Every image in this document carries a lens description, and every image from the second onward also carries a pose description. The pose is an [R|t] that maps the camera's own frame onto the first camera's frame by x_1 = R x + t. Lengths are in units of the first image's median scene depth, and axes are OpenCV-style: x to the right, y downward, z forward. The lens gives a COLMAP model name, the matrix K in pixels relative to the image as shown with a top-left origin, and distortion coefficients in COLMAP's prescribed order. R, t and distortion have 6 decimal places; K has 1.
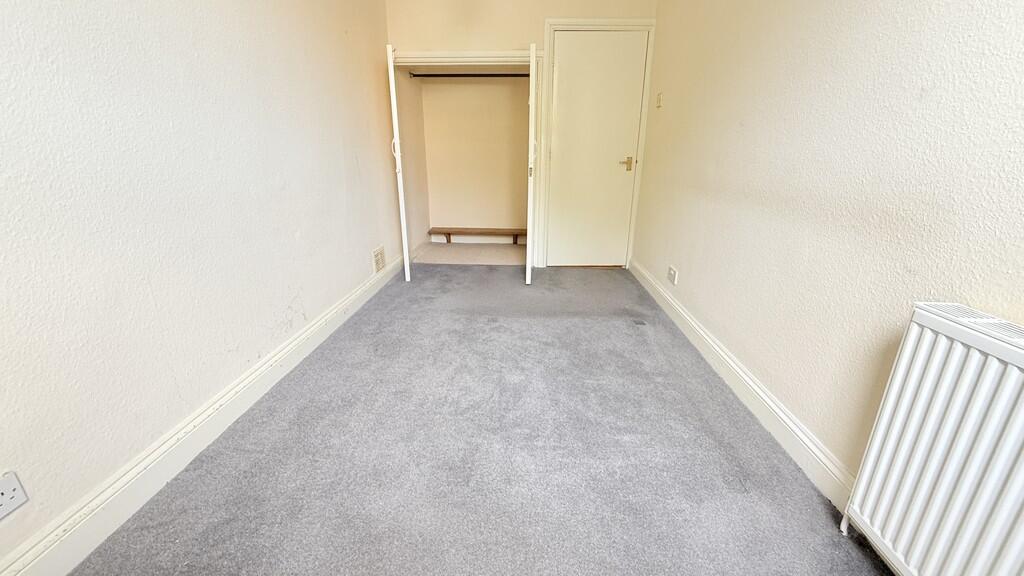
lens RADIAL K [[409.9, 0, 509.9], [0, 409.9, 288.0], [0, 0, 1]] dist [-0.000971, -0.000078]
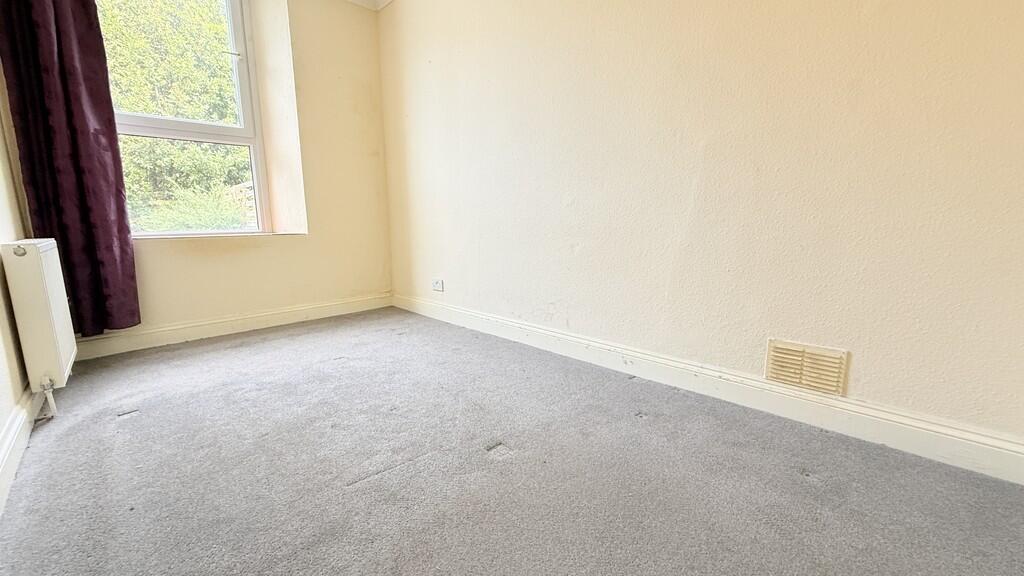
lens RADIAL K [[409.9, 0, 509.8], [0, 409.9, 286.0], [0, 0, 1]] dist [-0.000971, -0.000078]
pose [[-0.686098, 0.120878, -0.717397, 0.312347], [-0.218483, 0.906346, 0.361665, -0.316116], [0.693928, 0.404876, -0.595432, 1.255984]]
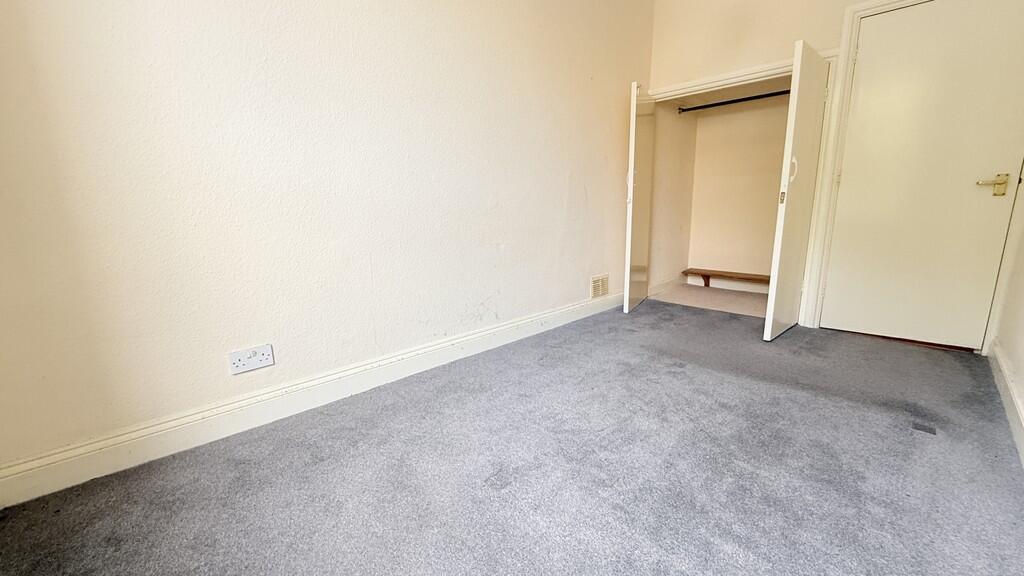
lens RADIAL K [[409.9, 0, 507.6], [0, 409.9, 286.1], [0, 0, 1]] dist [-0.000971, -0.000078]
pose [[0.727369, 0.114007, -0.676710, 0.257062], [-0.197856, 0.979069, -0.047721, 0.030523], [0.657105, 0.168601, 0.734702, 0.120333]]
